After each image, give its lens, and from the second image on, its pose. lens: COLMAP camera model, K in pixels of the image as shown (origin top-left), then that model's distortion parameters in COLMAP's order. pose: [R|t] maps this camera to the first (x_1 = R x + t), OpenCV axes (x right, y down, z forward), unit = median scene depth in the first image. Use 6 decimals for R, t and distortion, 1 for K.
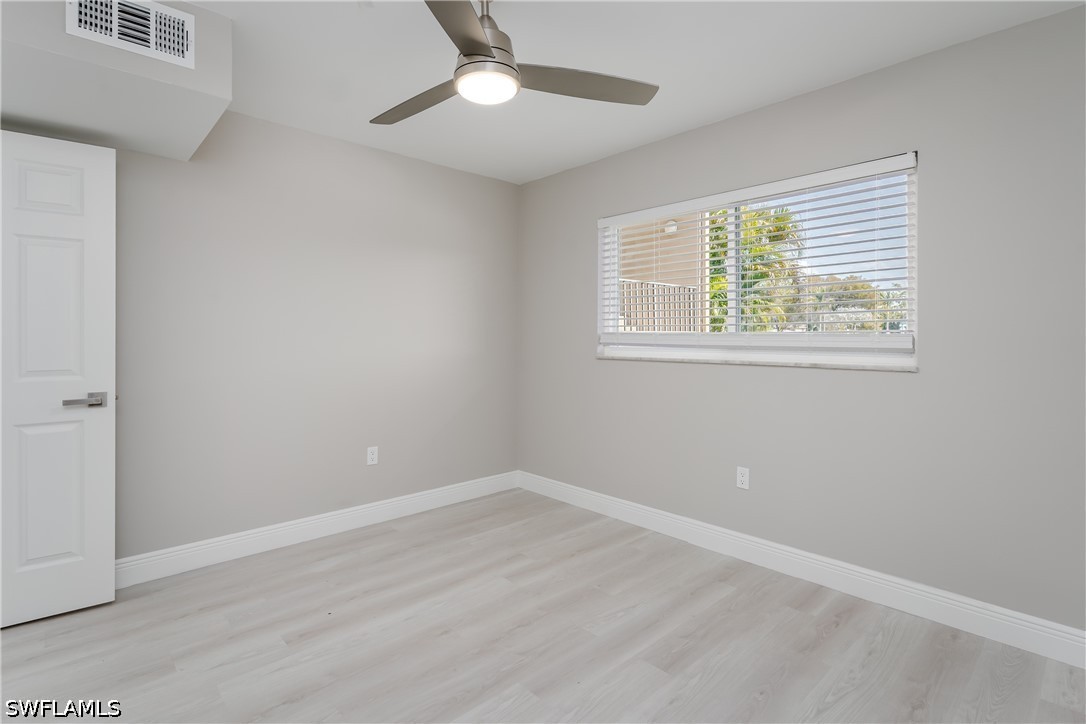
lens RADIAL K [[525.4, 0, 545.2], [0, 525.4, 334.1], [0, 0, 1]] dist [0.002364, 0.000182]
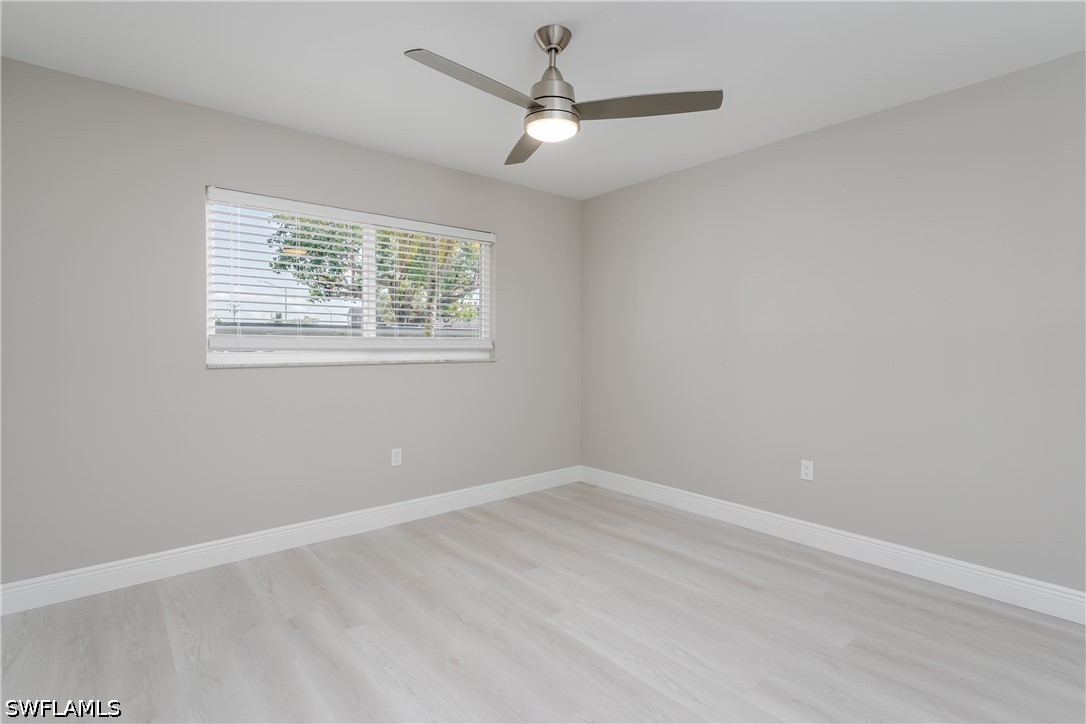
lens RADIAL K [[531.4, 0, 543.0], [0, 531.4, 362.0], [0, 0, 1]] dist [-0.000418, -0.000170]
pose [[0.049536, -0.035486, 0.998142, -0.909773], [-0.007951, 0.999323, 0.035922, 0.008450], [-0.998741, -0.009715, 0.049221, 0.671505]]
